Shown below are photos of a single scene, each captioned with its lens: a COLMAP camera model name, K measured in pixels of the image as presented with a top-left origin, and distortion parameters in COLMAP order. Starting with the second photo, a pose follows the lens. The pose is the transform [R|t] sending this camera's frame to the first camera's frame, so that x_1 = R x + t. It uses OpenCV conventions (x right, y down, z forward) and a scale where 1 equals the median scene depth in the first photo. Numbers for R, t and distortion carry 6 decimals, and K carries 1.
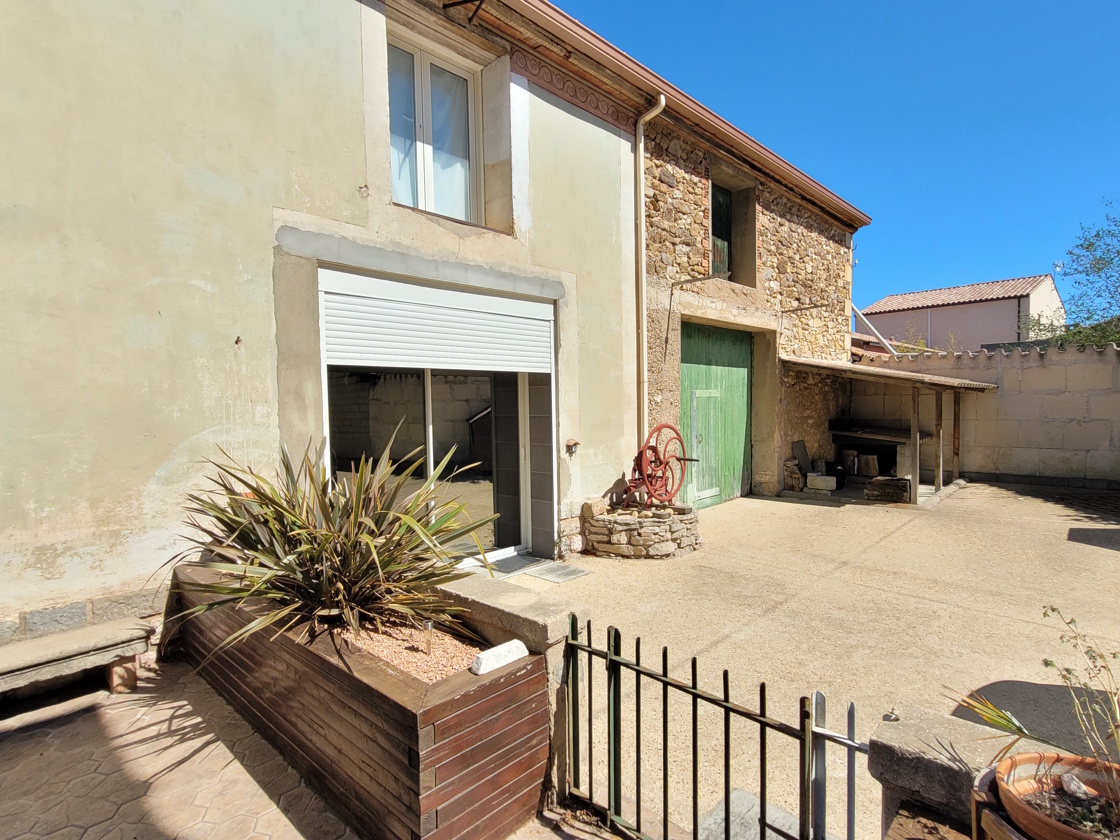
lens RADIAL K [[592.6, 0, 560.0], [0, 592.6, 420.0], [0, 0, 1]] dist [0.003937, -0.000159]
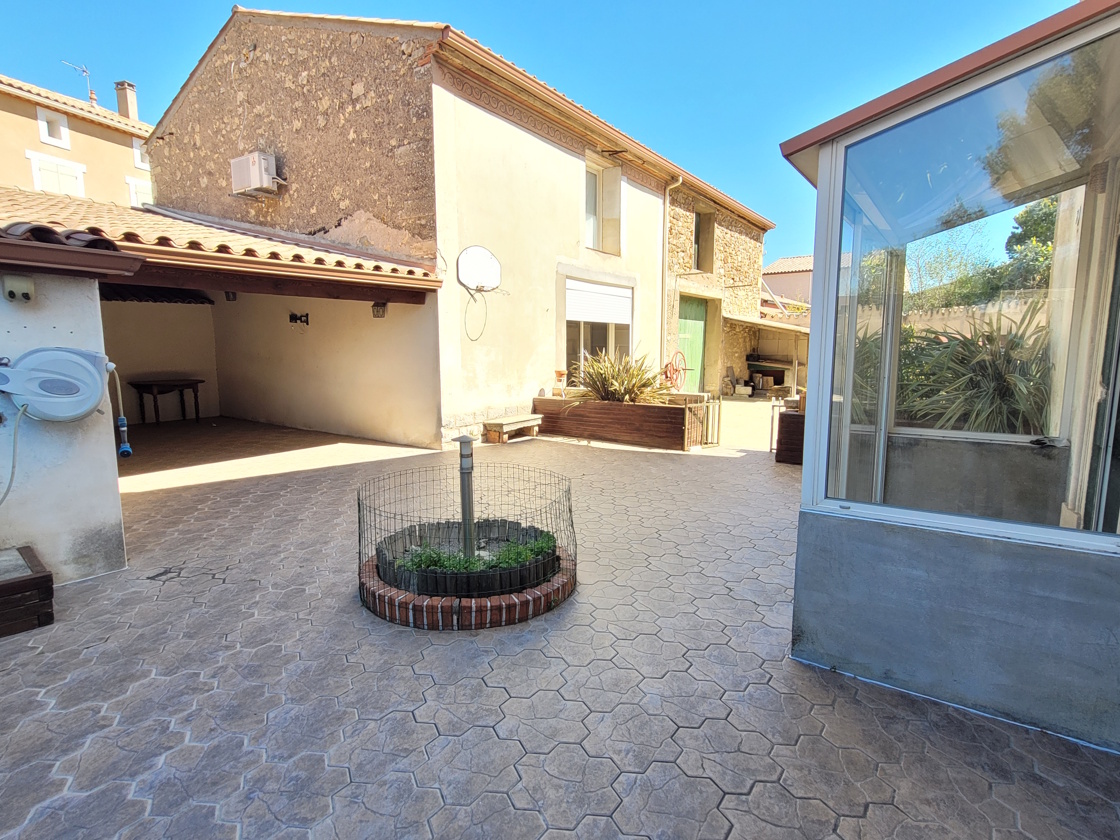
lens RADIAL K [[592.6, 0, 560.0], [0, 592.6, 420.0], [0, 0, 1]] dist [0.003937, -0.000159]
pose [[0.986982, -0.004019, 0.160779, -0.467703], [-0.011426, 0.995409, 0.095027, 0.046134], [-0.160423, -0.095627, 0.982405, -0.791058]]
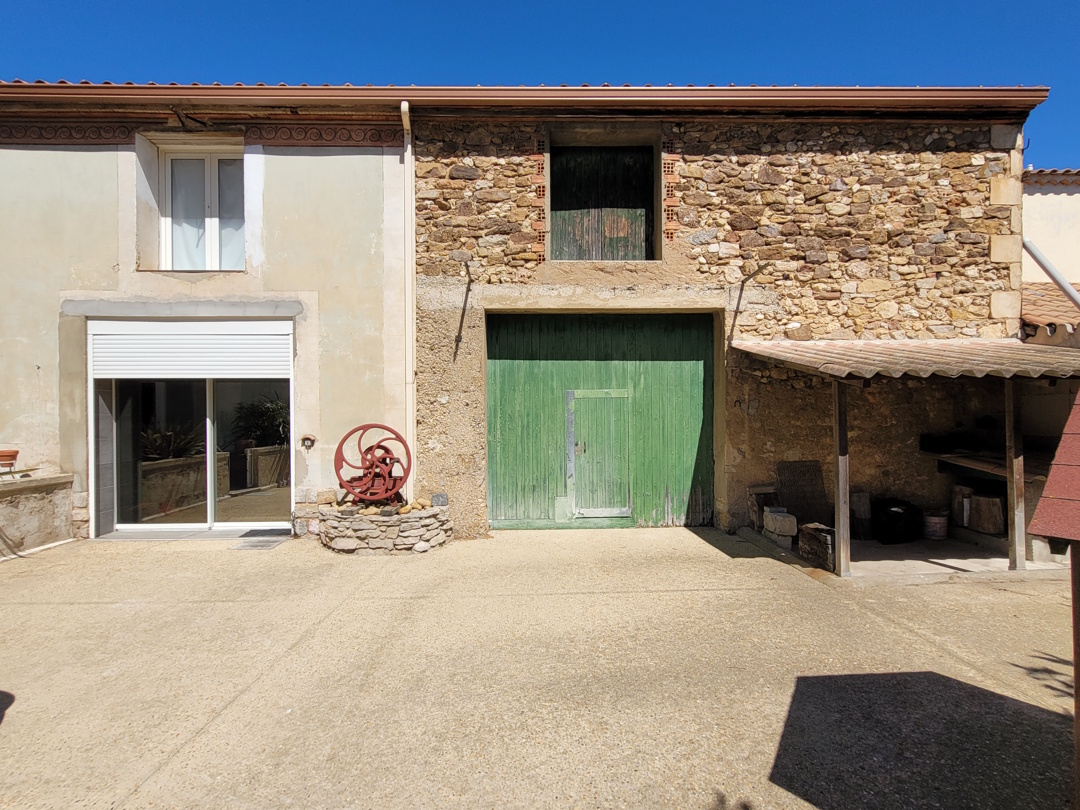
lens RADIAL K [[571.5, 0, 540.0], [0, 571.5, 405.0], [0, 0, 1]] dist [0.003937, -0.000159]
pose [[0.708556, 0.004448, -0.705641, 0.936975], [-0.026053, 0.999463, -0.019861, -0.012227], [0.705174, 0.032457, 0.708291, 0.440396]]
